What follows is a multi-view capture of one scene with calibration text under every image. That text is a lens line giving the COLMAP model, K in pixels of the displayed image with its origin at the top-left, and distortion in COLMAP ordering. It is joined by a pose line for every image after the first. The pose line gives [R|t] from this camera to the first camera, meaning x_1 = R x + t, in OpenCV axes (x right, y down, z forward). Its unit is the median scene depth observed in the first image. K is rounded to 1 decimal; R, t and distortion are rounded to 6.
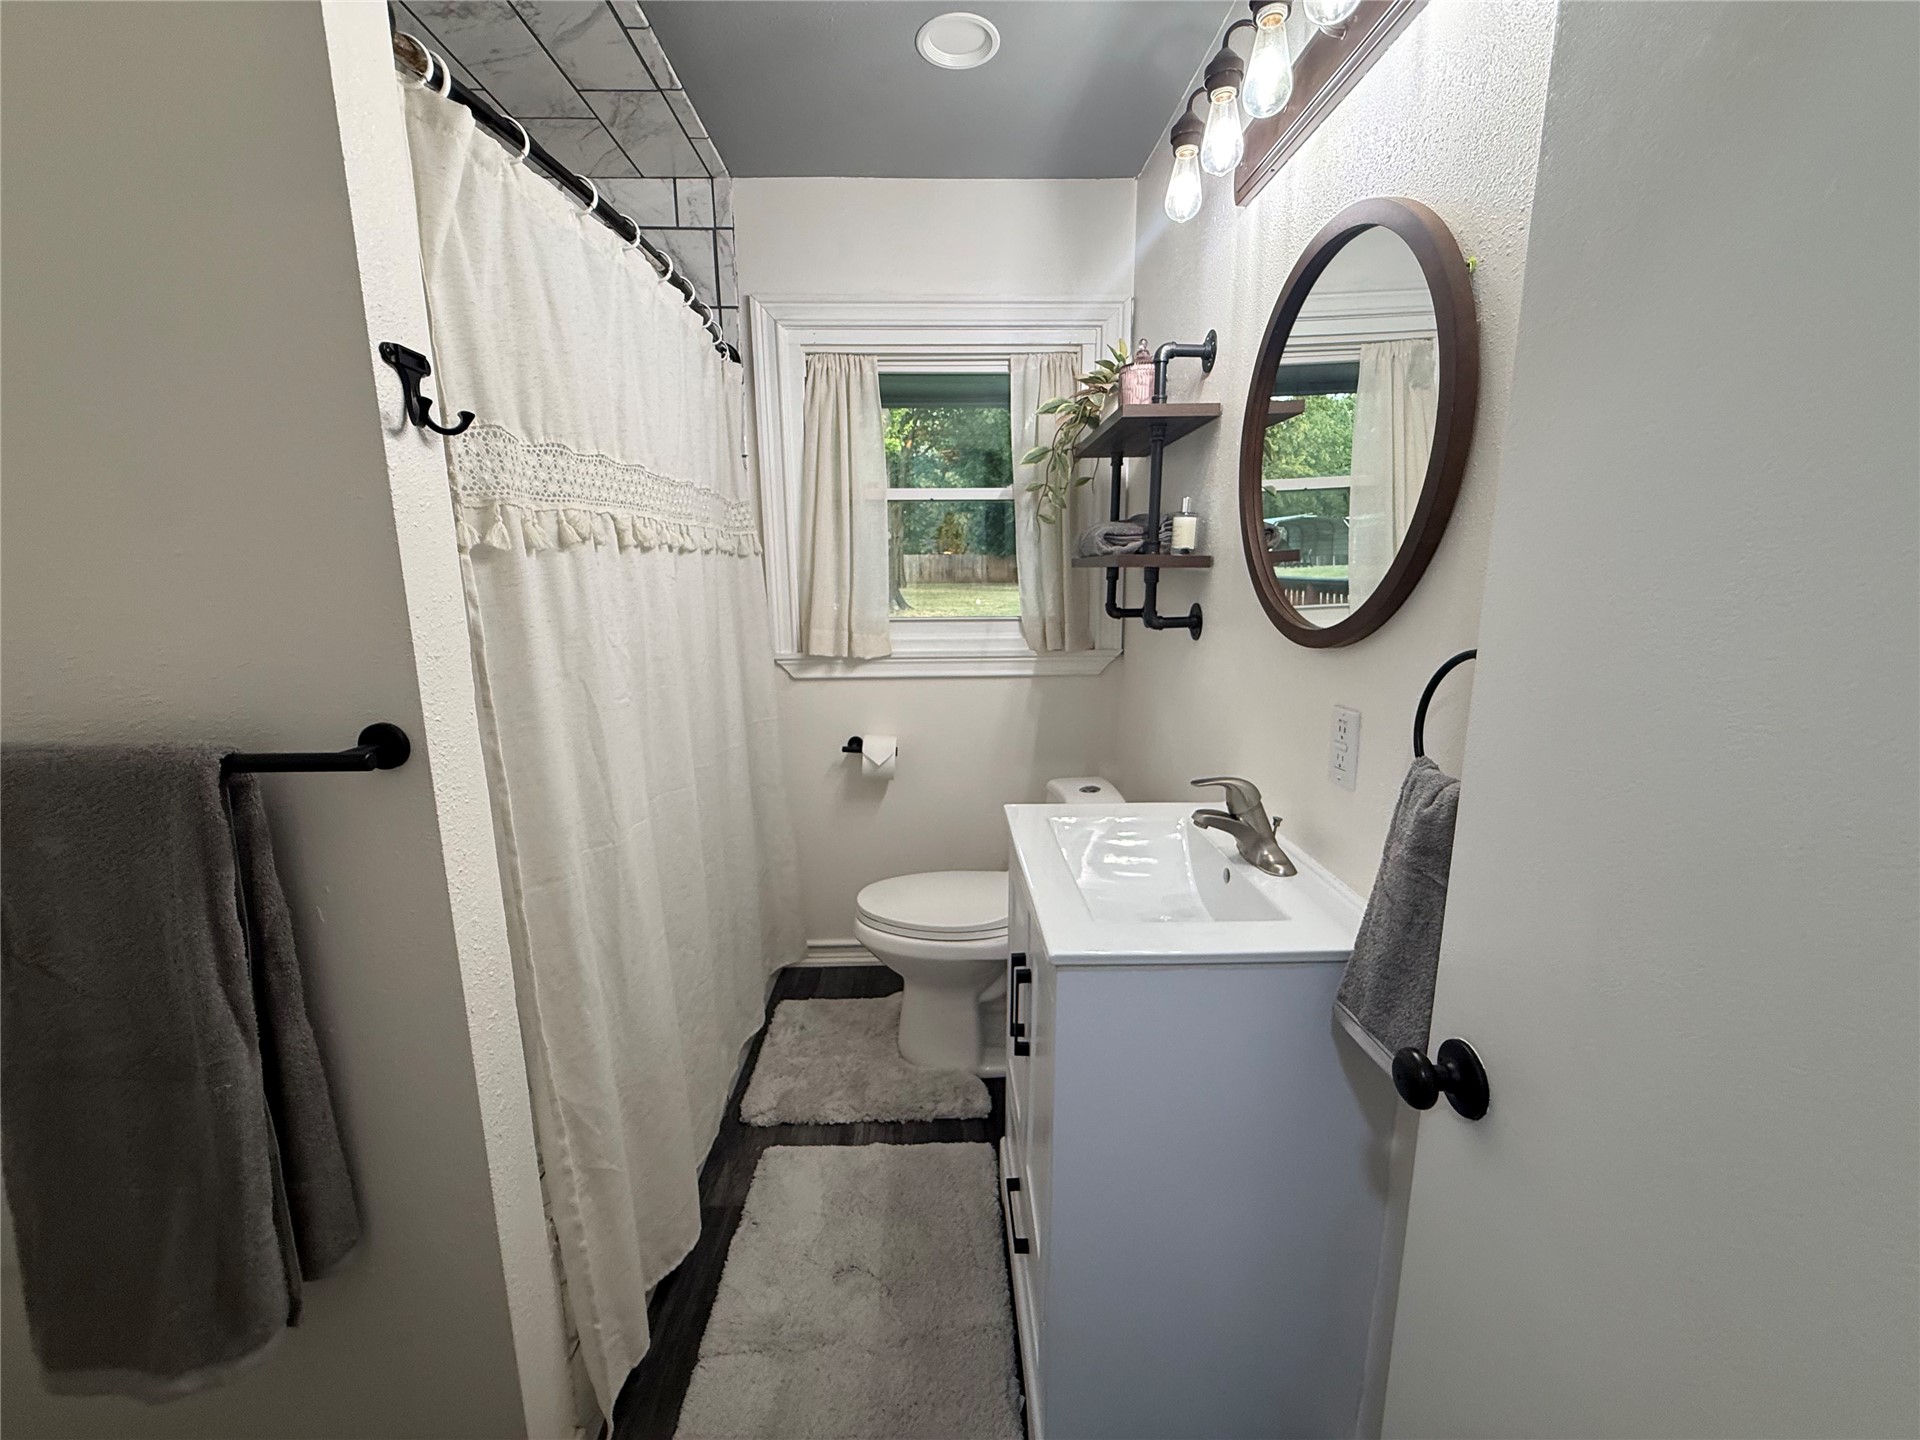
lens RADIAL K [[764.8, 0, 957.5], [0, 764.8, 717.1], [0, 0, 1]] dist [-0.000639, 0.000139]
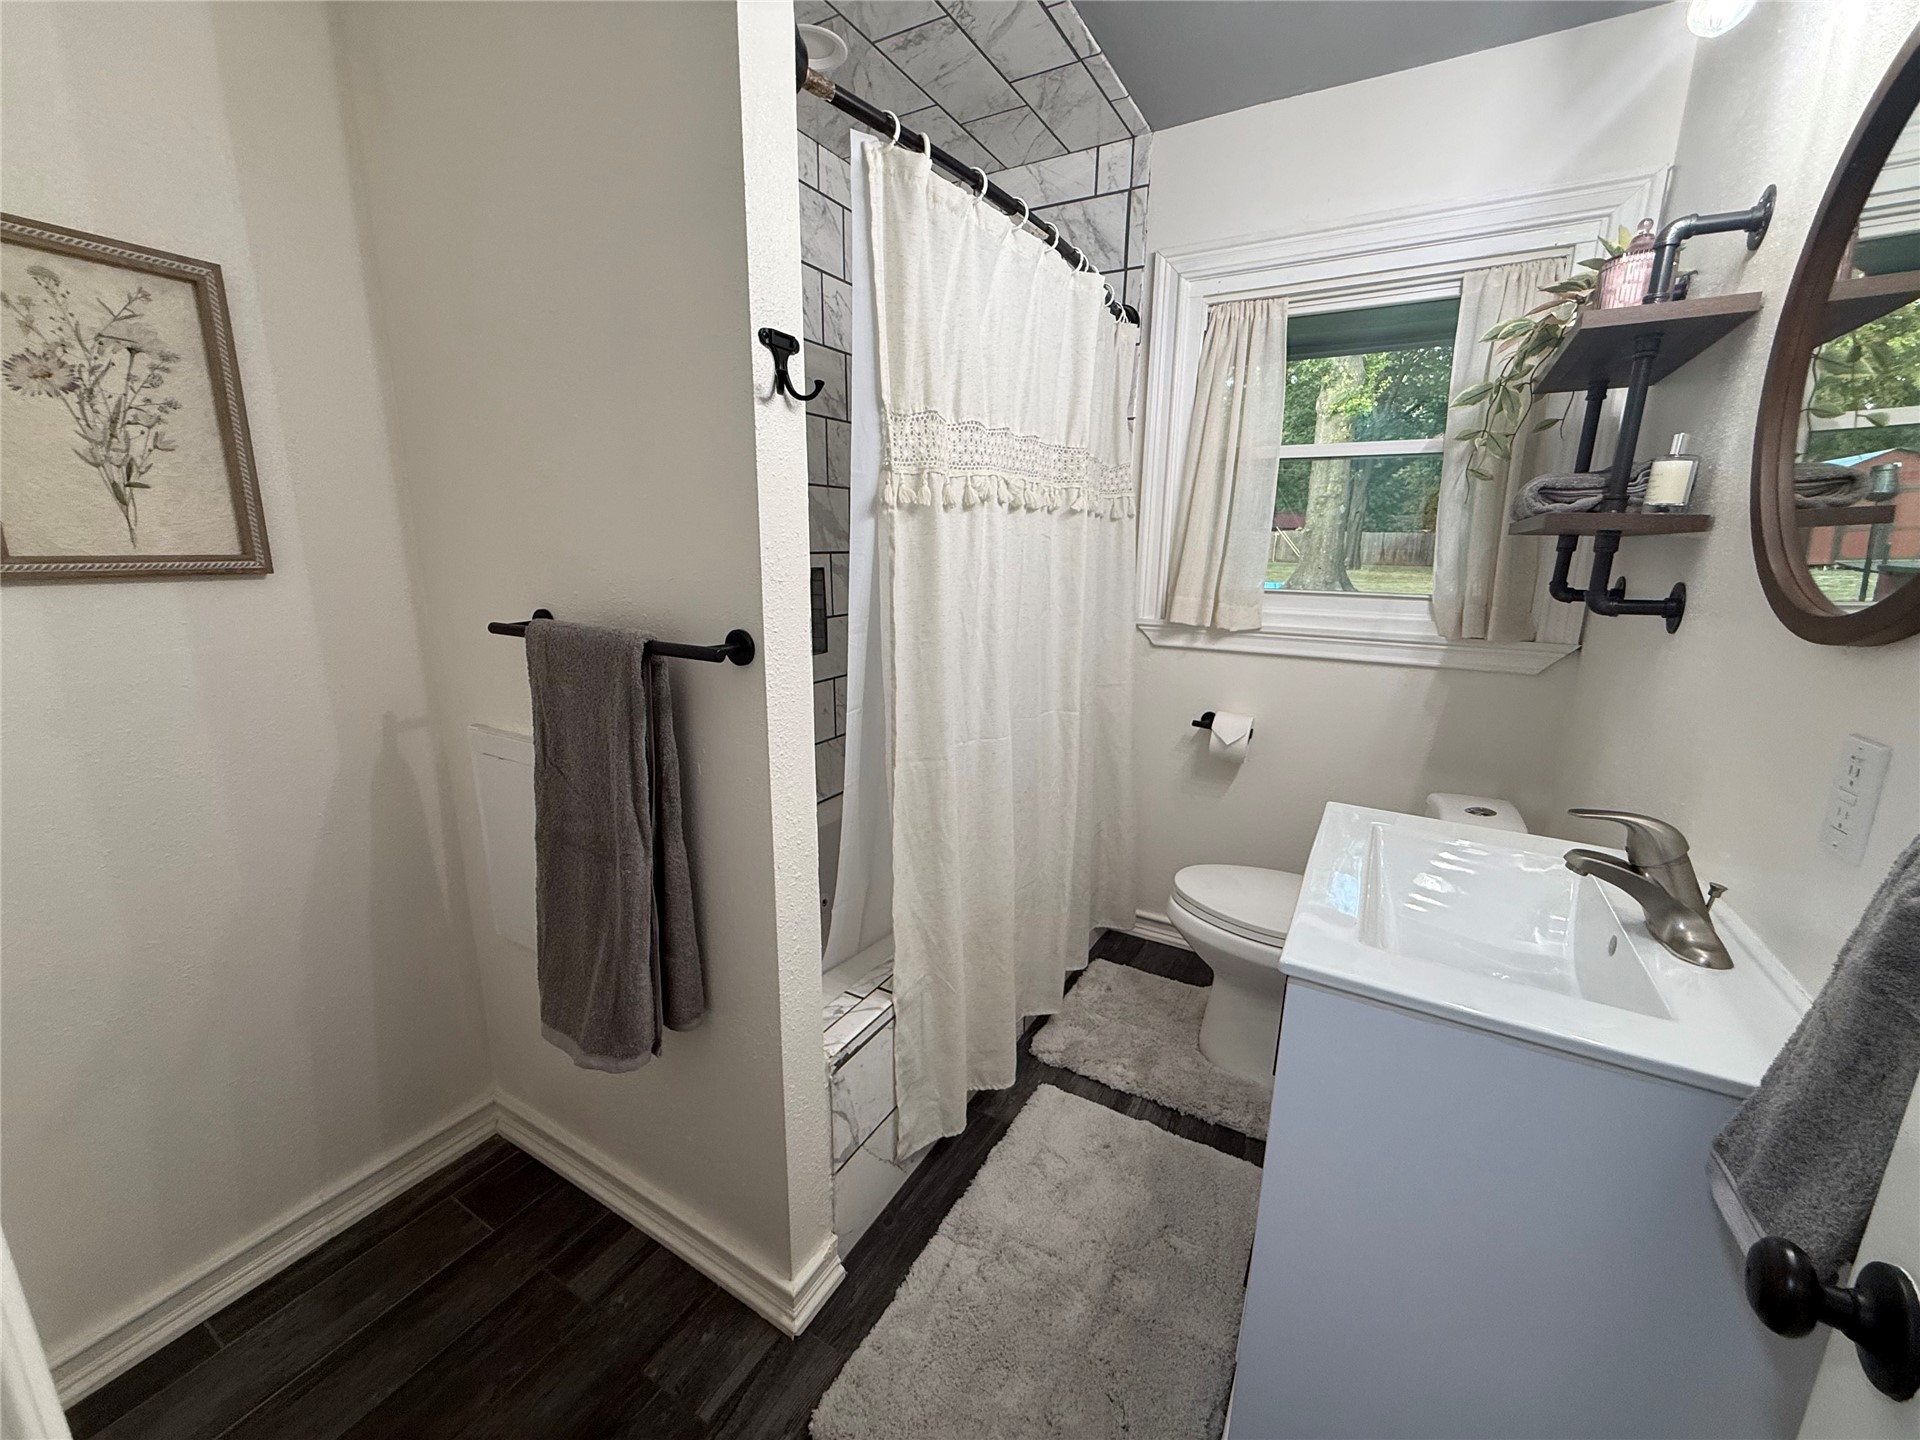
lens RADIAL K [[764.8, 0, 957.5], [0, 764.8, 717.1], [0, 0, 1]] dist [-0.000639, 0.000139]
pose [[0.853074, 0.135573, -0.503870, 0.108988], [-0.120213, 0.990744, 0.063048, 0.013272], [0.507754, 0.006787, 0.861476, 0.032479]]
